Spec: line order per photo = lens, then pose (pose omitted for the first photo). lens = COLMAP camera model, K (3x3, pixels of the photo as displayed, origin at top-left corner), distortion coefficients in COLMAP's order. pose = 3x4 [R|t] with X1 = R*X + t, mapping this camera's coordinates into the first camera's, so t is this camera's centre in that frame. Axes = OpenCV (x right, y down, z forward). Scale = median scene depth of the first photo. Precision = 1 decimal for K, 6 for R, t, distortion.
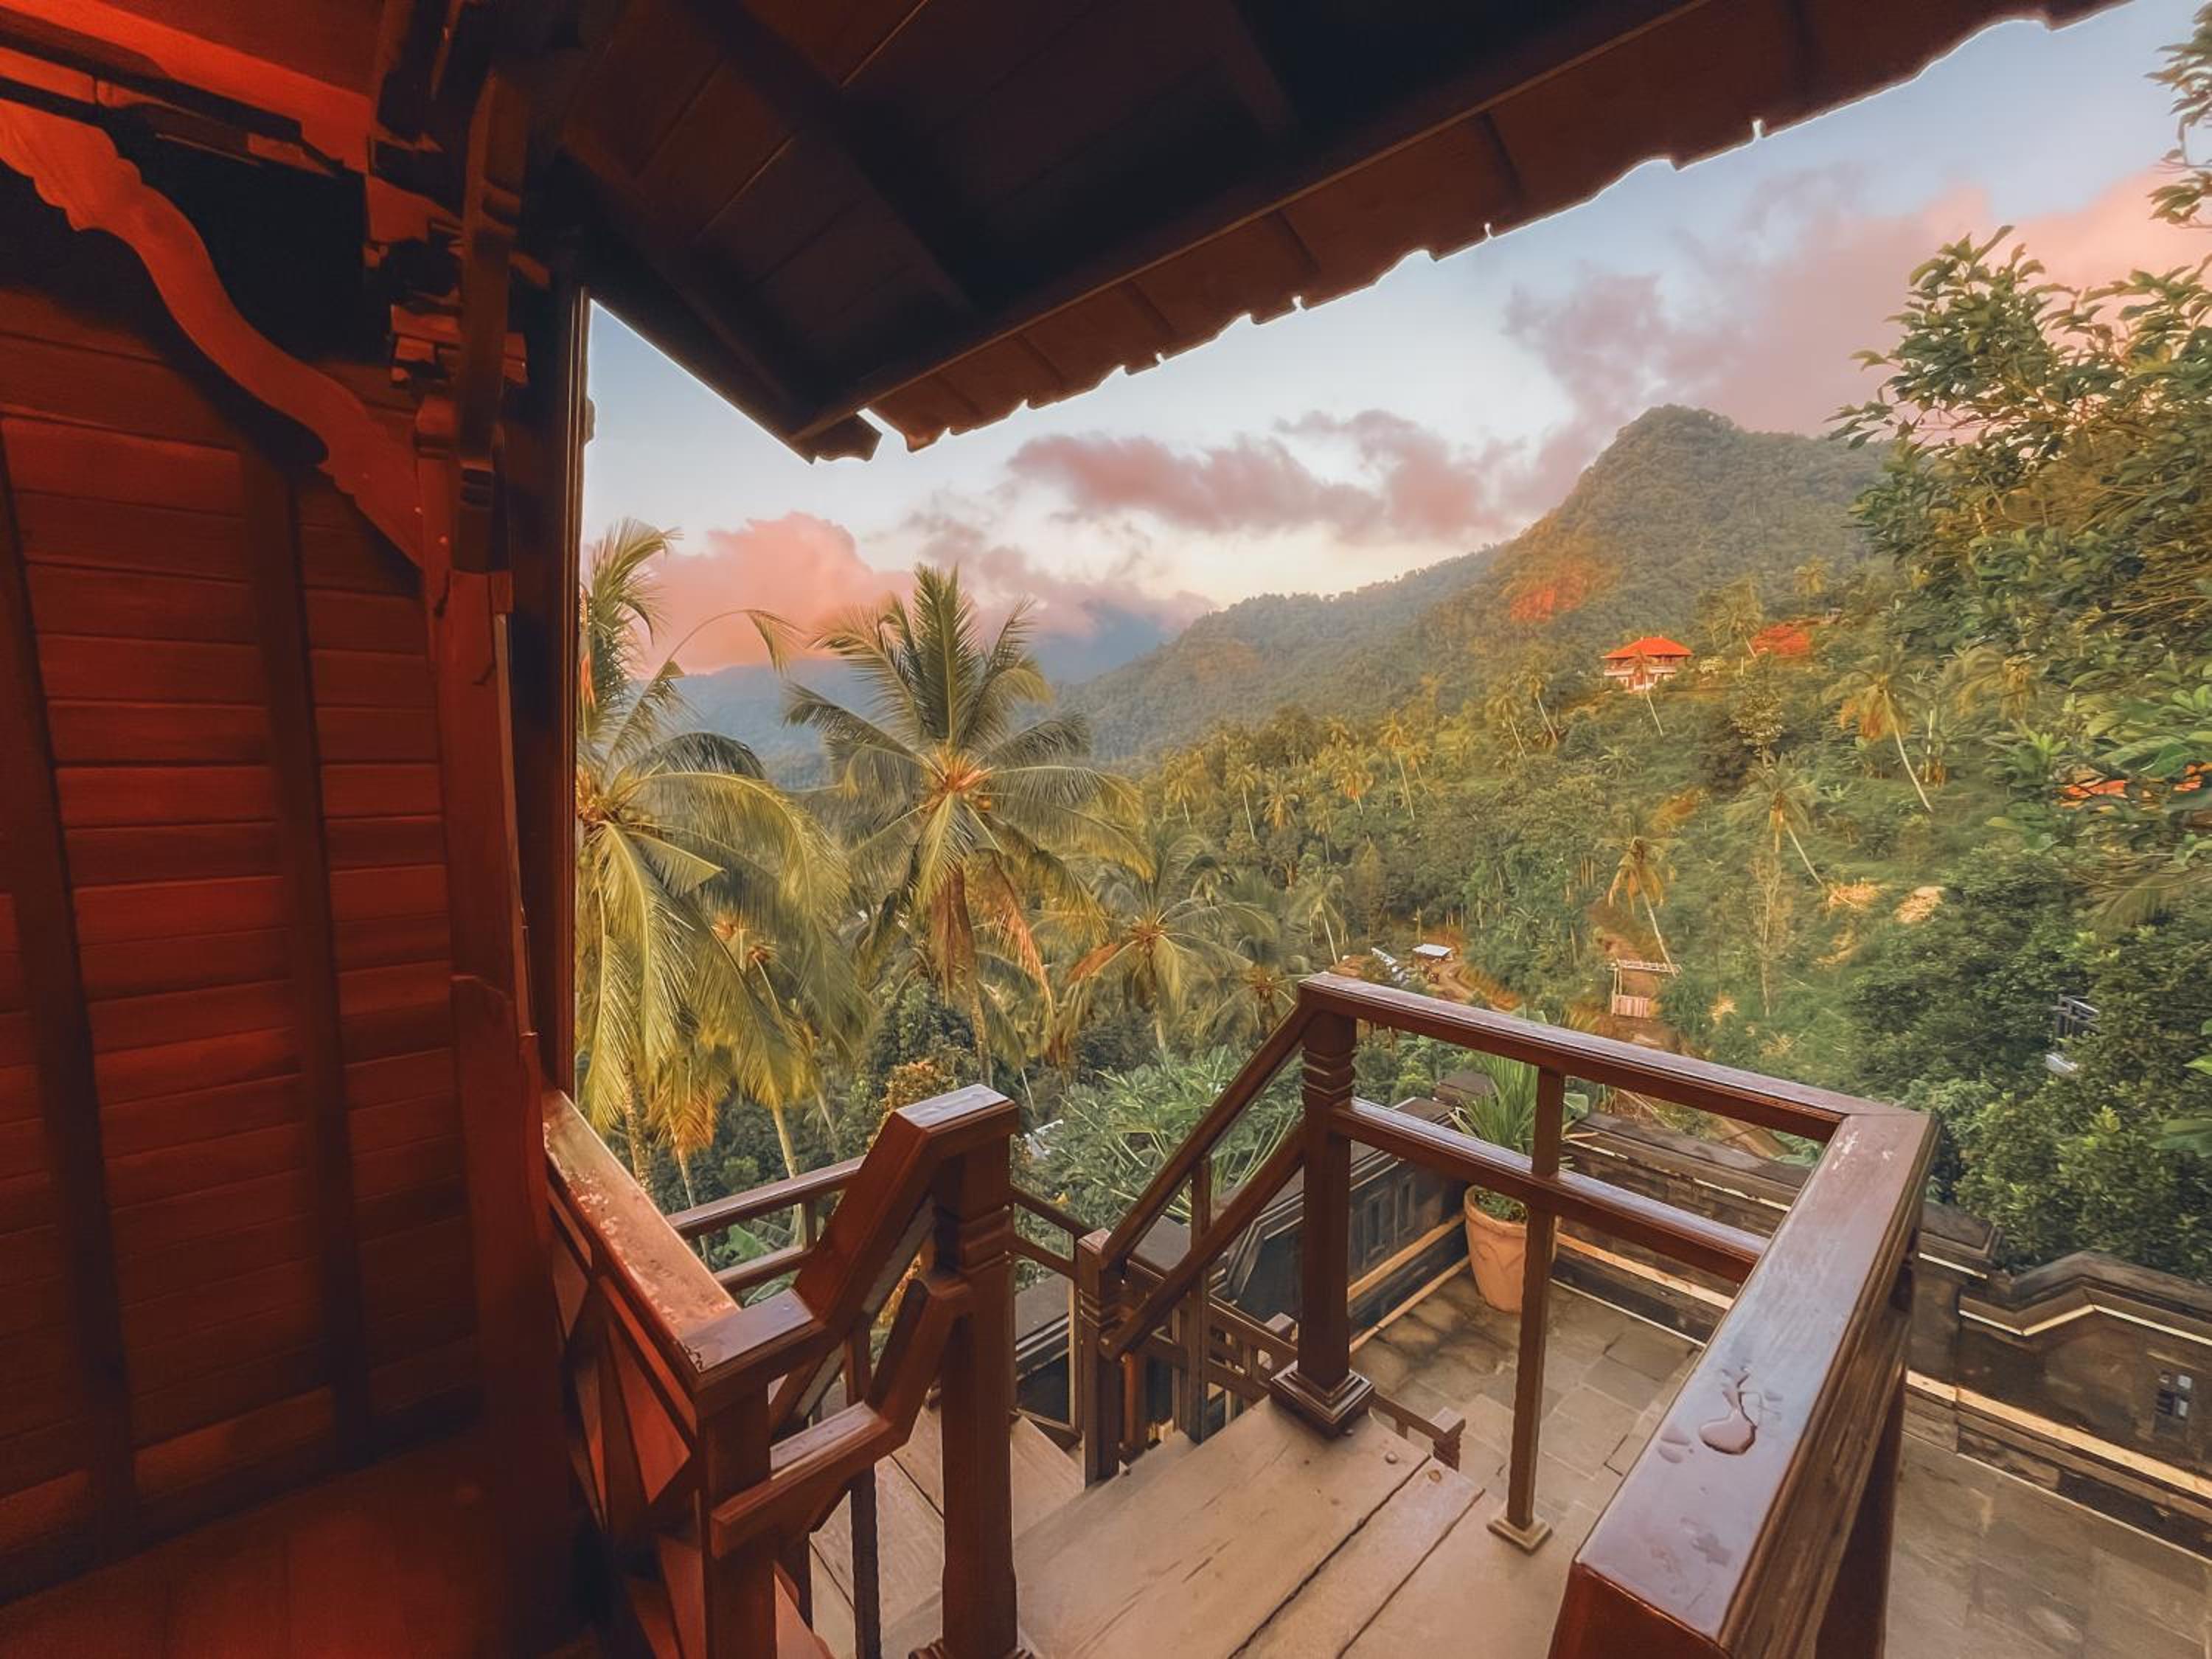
lens RADIAL K [[944.3, 0, 1100.7], [0, 944.3, 819.1], [0, 0, 1]] dist [0.001337, 0.000226]
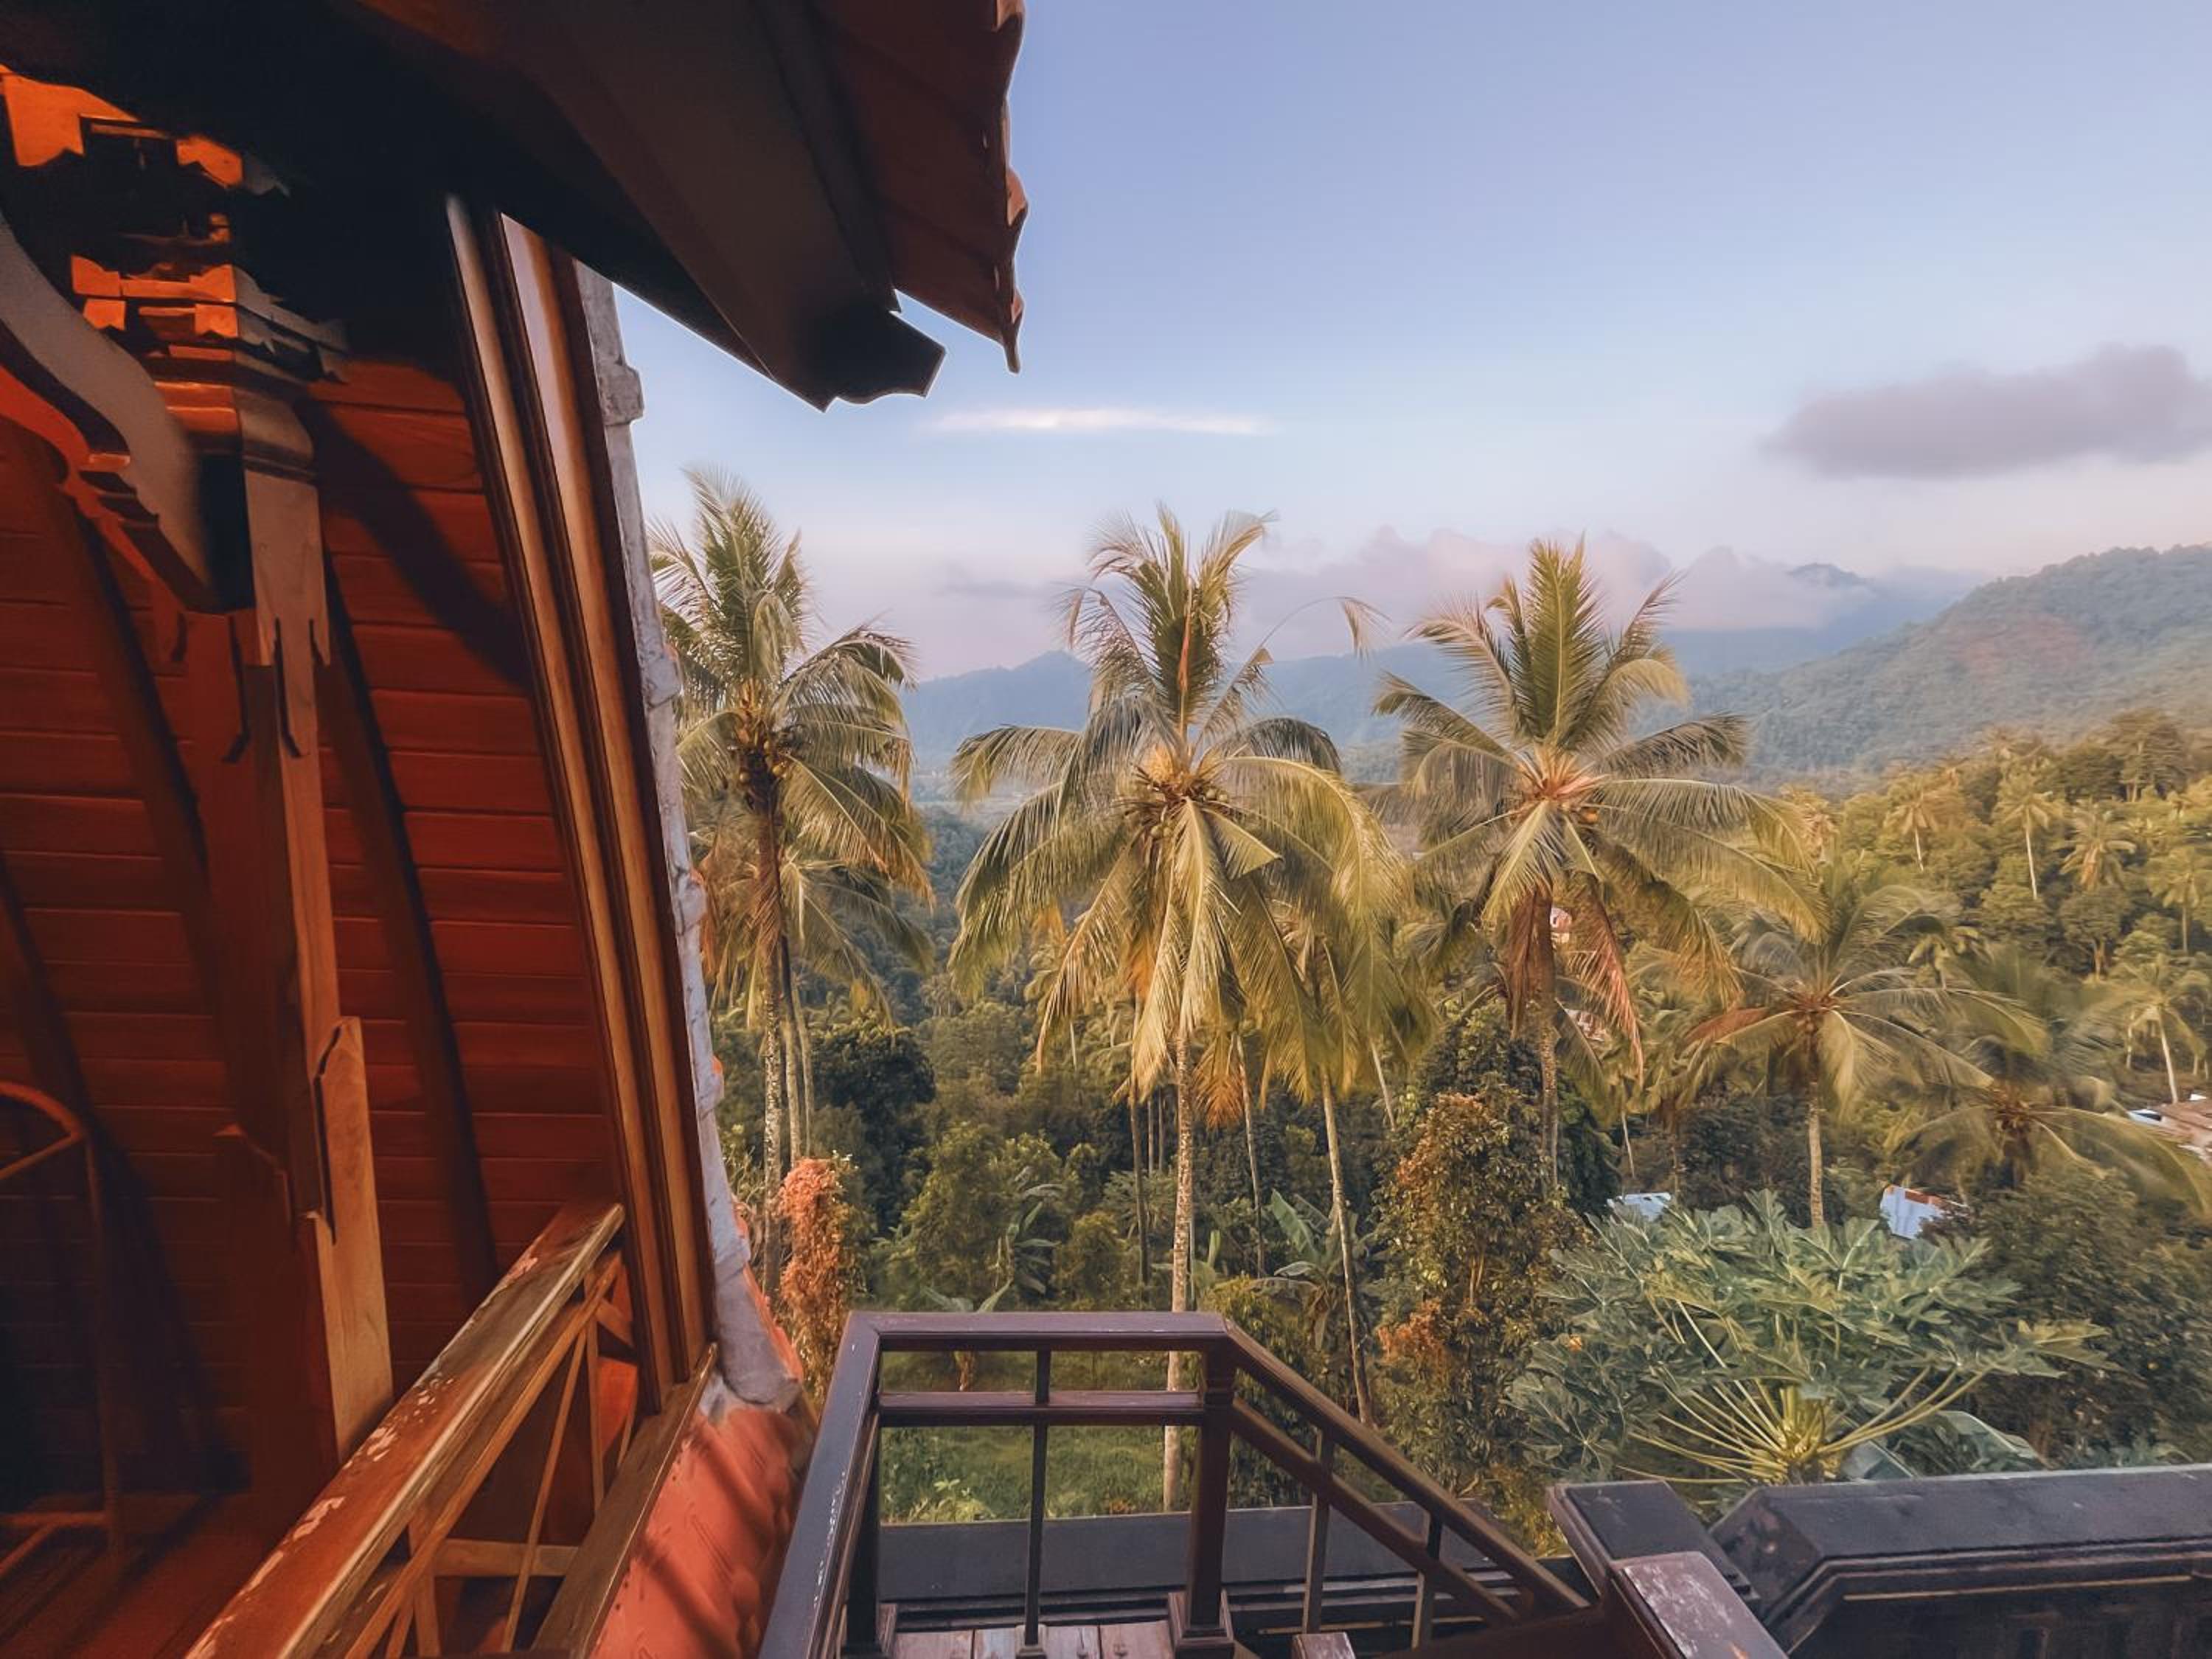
lens RADIAL K [[944.3, 0, 1120.7], [0, 944.3, 816.8], [0, 0, 1]] dist [0.001337, 0.000226]
pose [[0.809780, 0.110624, -0.576211, 0.025048], [-0.100984, 0.993688, 0.048854, -0.014647], [0.577978, 0.018627, 0.815840, 0.057536]]
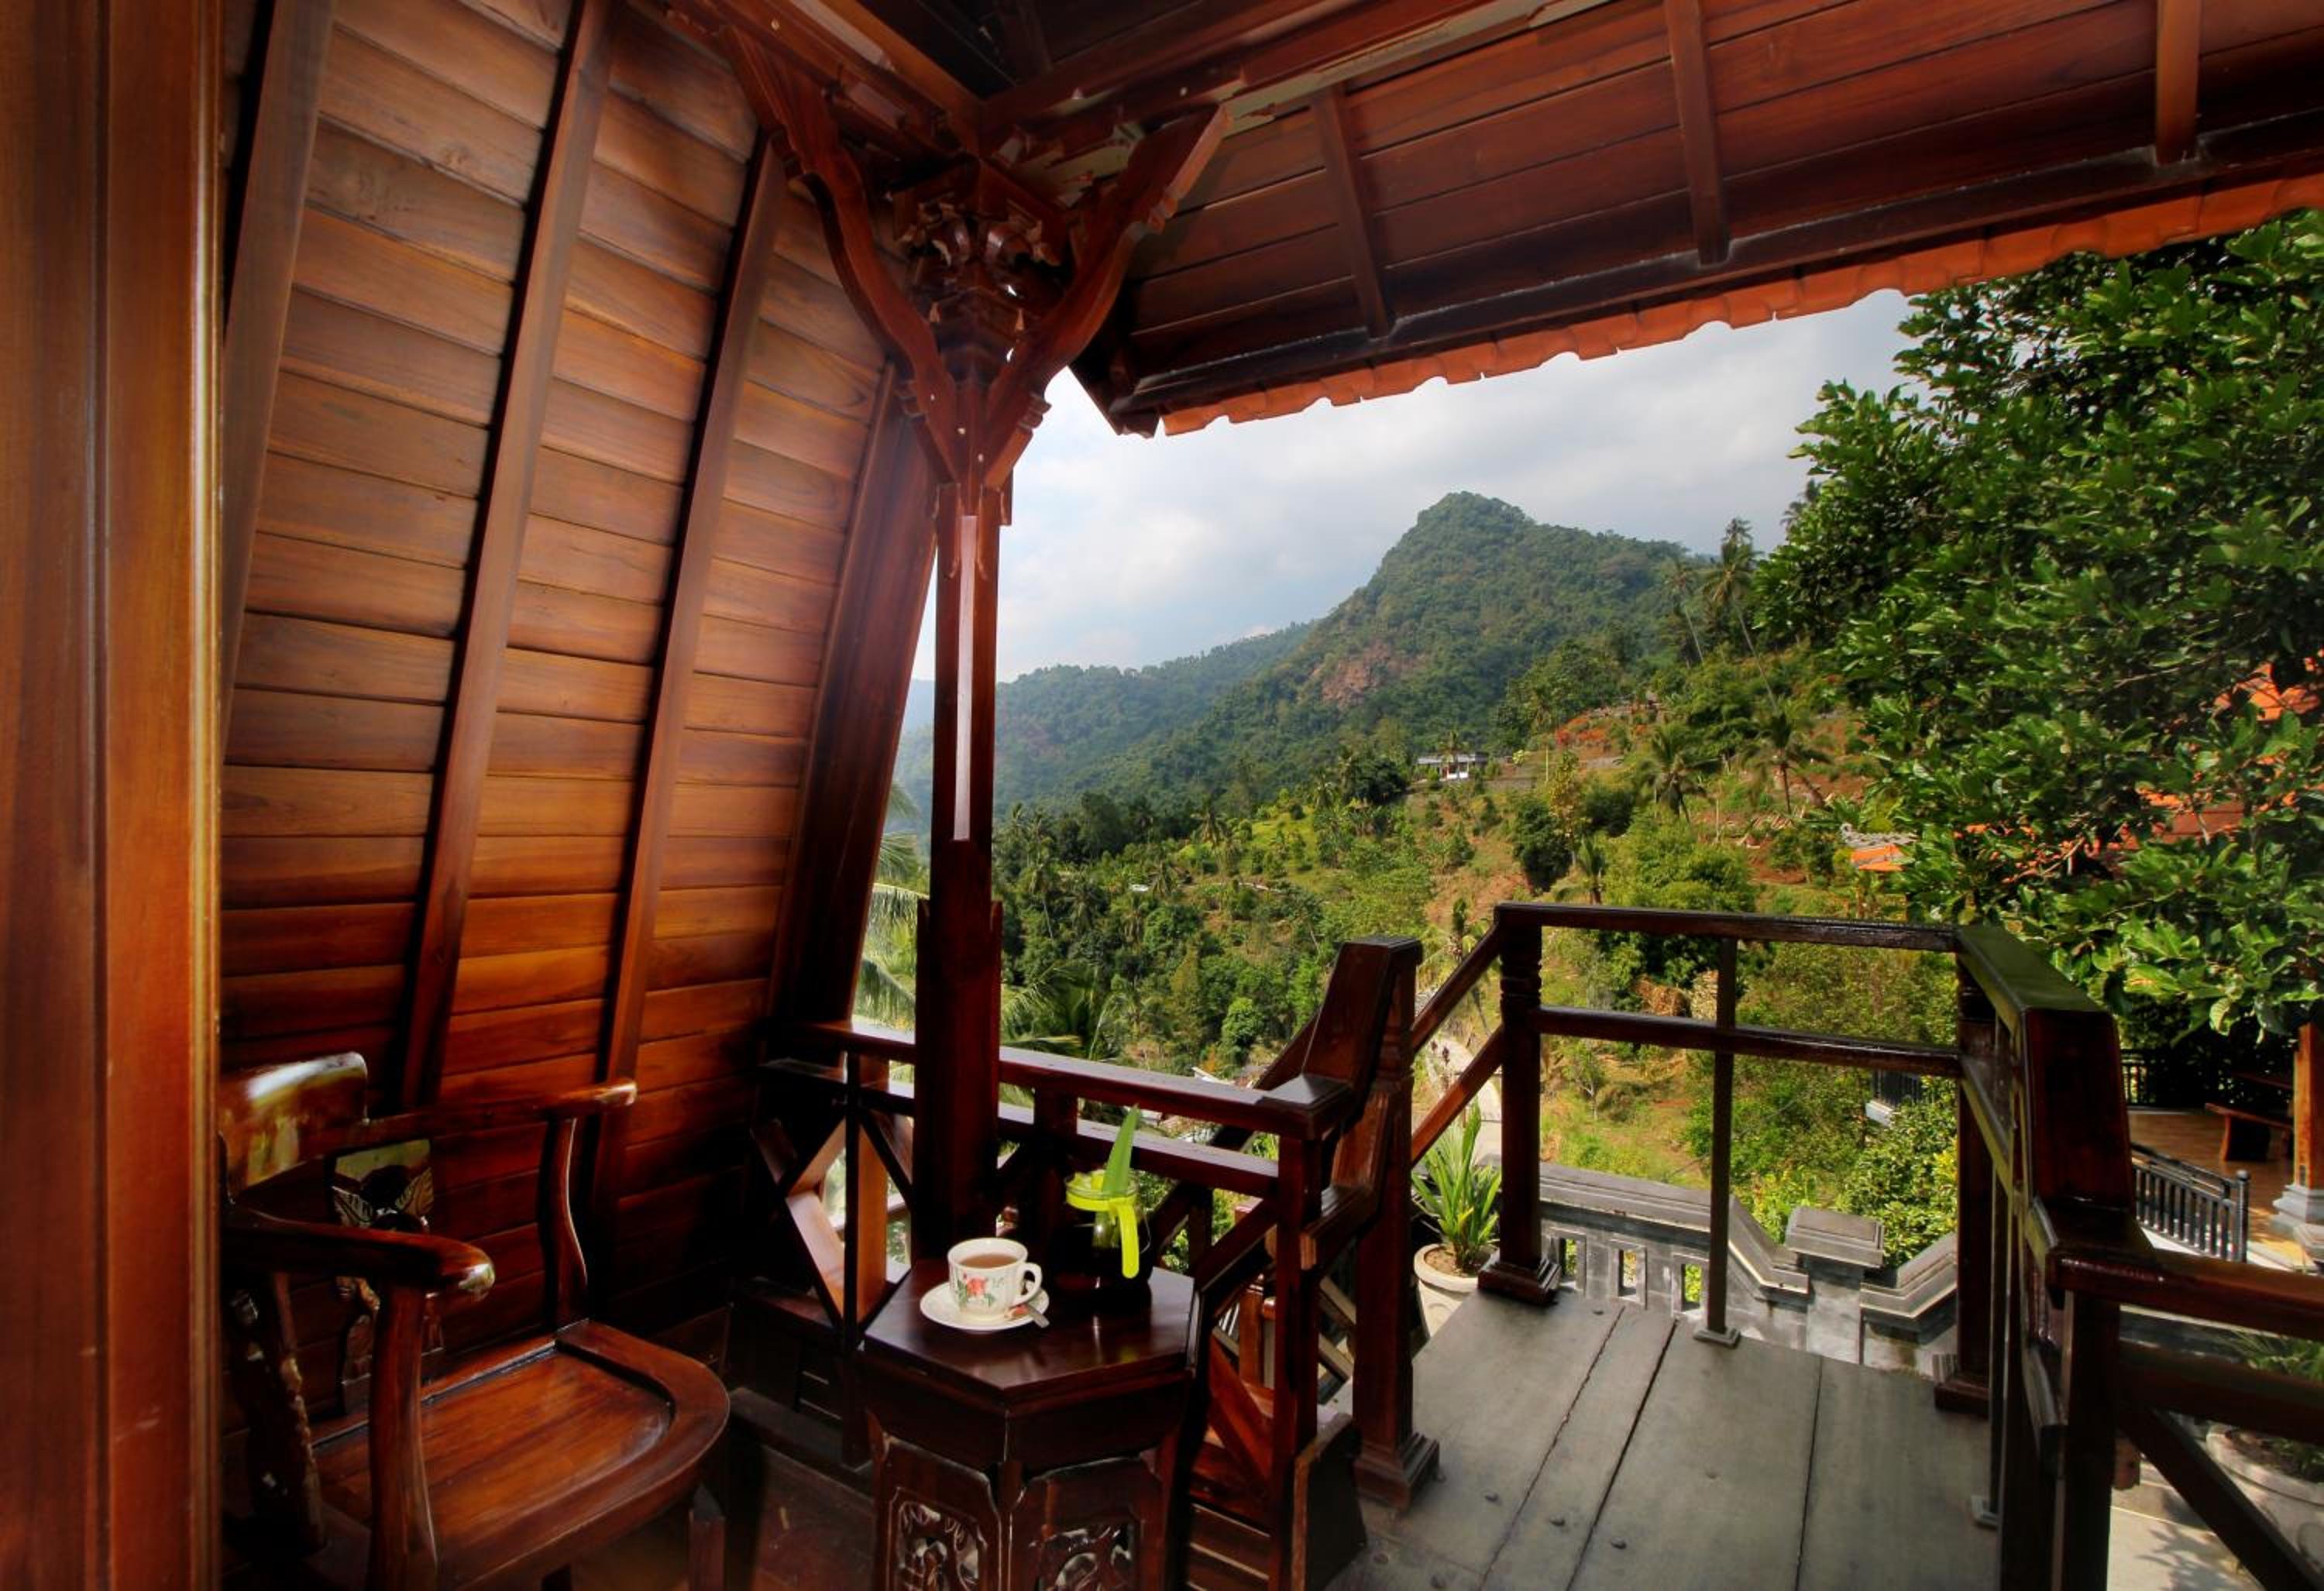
lens RADIAL K [[1118.2, 0, 1151.9], [0, 1118.2, 814.8], [0, 0, 1]] dist [0.004325, -0.000024]
pose [[0.967554, 0.005976, 0.252593, -0.058271], [0.019104, 0.995128, -0.096720, 0.019941], [-0.251941, 0.098408, 0.962726, -0.024716]]
